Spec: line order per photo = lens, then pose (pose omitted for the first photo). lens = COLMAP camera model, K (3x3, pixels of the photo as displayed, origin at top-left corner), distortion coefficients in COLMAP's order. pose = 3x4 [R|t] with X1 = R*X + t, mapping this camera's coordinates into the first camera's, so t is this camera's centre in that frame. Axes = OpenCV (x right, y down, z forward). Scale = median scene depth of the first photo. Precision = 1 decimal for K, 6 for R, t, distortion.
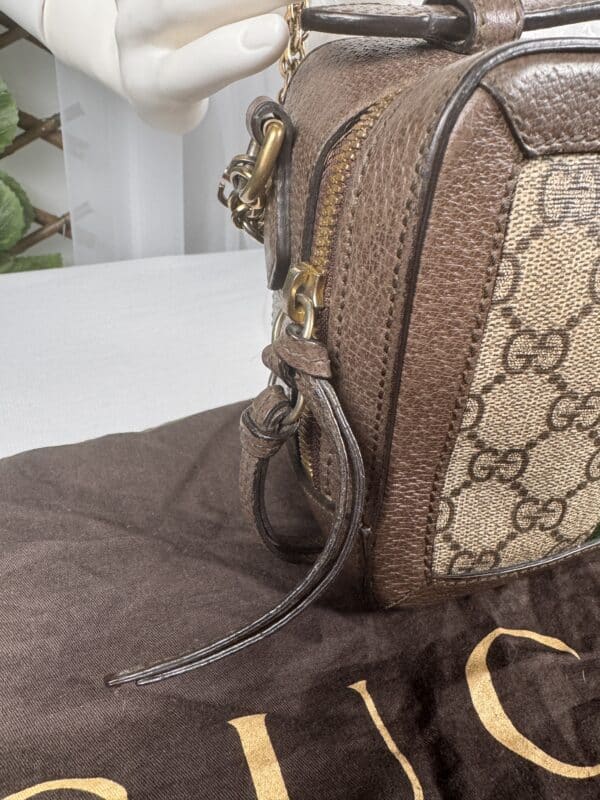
lens RADIAL K [[568.1, 0, 301.5], [0, 568.1, 359.2], [0, 0, 1]] dist [-0.004650, -0.000508]
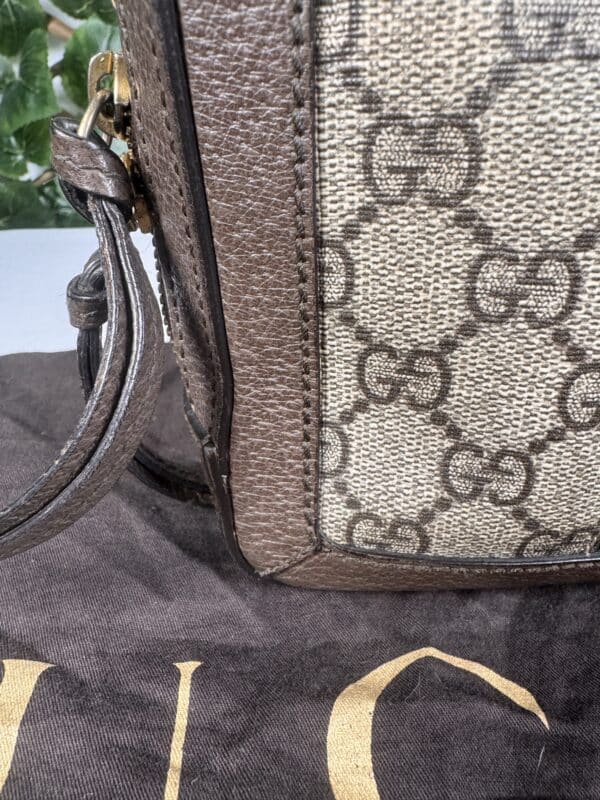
lens RADIAL K [[568.1, 0, 301.5], [0, 568.1, 359.2], [0, 0, 1]] dist [-0.004650, -0.000508]
pose [[0.943172, 0.095351, -0.318331, 0.467080], [-0.102800, 0.994680, -0.006642, 0.193407], [0.316004, 0.038989, 0.947956, 0.378434]]
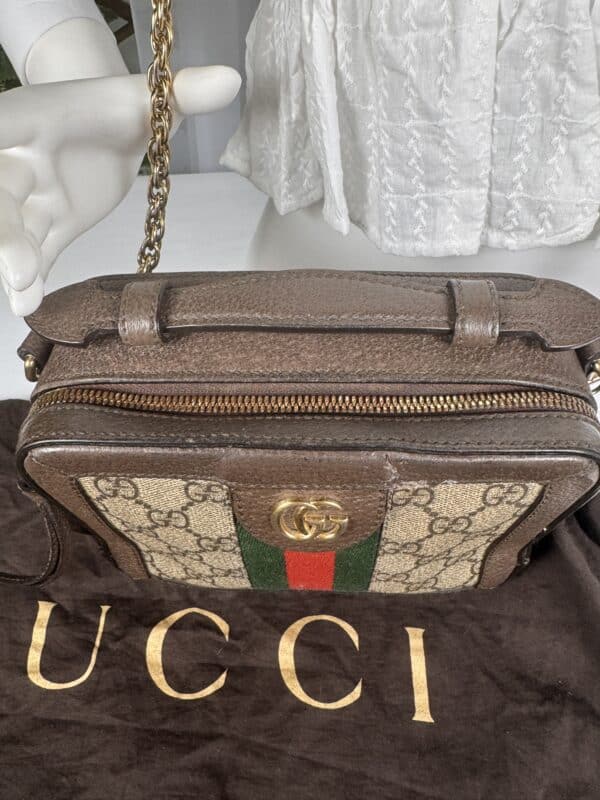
lens RADIAL K [[568.1, 0, 301.5], [0, 568.1, 359.2], [0, 0, 1]] dist [-0.004650, -0.000508]
pose [[0.915642, 0.272291, -0.295732, 1.154585], [-0.127987, 0.894842, 0.427642, -1.204038], [0.381076, -0.353717, 0.854204, -0.113262]]
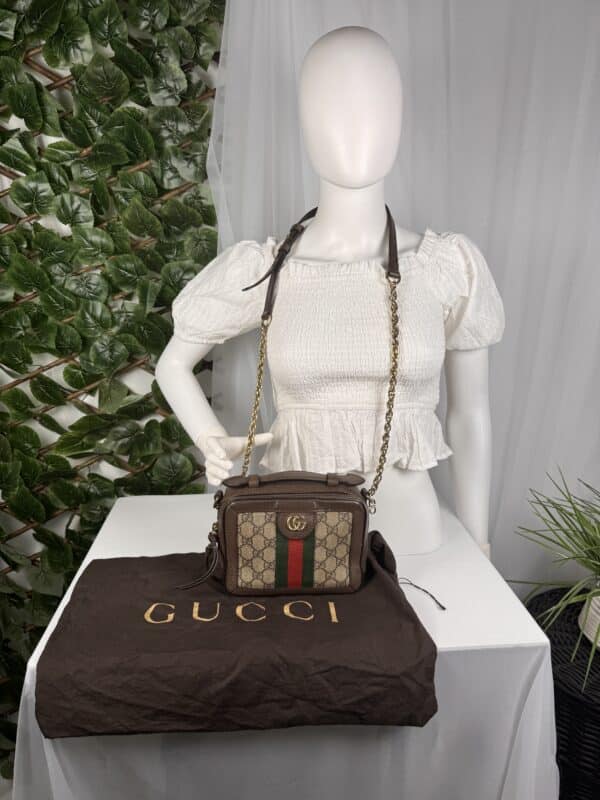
lens RADIAL K [[559.9, 0, 300.0], [0, 559.9, 400.0], [0, 0, 1]] dist [0.117459, -0.000058]
pose [[0.951674, 0.052429, -0.302601, 2.536161], [-0.124202, 0.966852, -0.223094, -0.187259], [0.280874, 0.249897, 0.926640, -4.552638]]
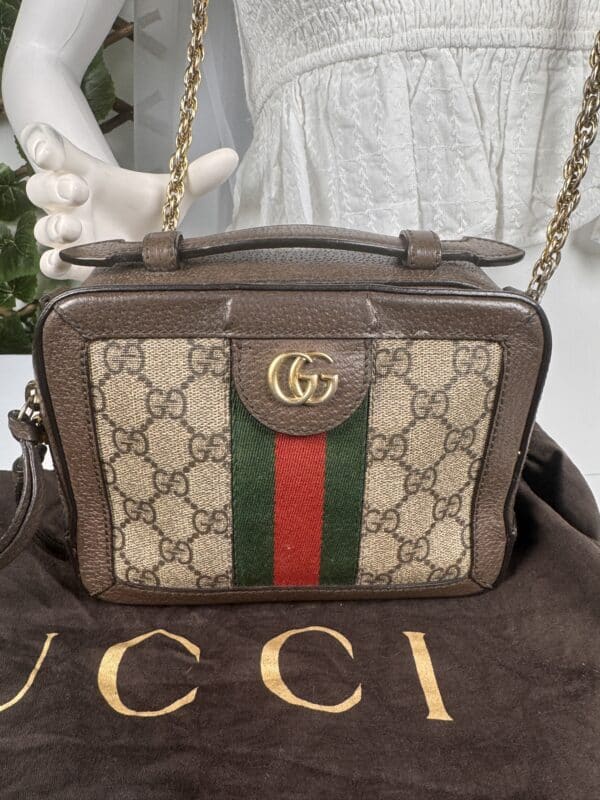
lens RADIAL K [[562.8, 0, 300.0], [0, 562.8, 360.8], [0, 0, 1]] dist [0.000256, 0.000021]
pose [[0.948069, 0.085140, -0.306458, 1.319979], [-0.129273, 0.983482, -0.126693, -0.098649], [0.290609, 0.159731, 0.943415, -0.493480]]
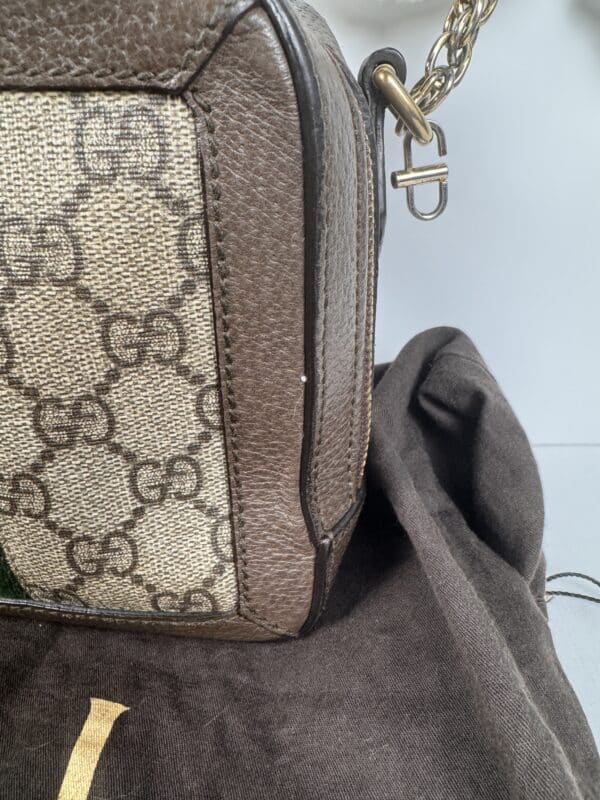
lens RADIAL K [[575.1, 0, 298.2], [0, 575.1, 366.2], [0, 0, 1]] dist [0.005010, 0.002674]
pose [[0.857190, 0.158042, -0.490151, 1.853760], [-0.179997, 0.983664, 0.002385, -0.145851], [0.482521, 0.086181, 0.871634, 0.687630]]
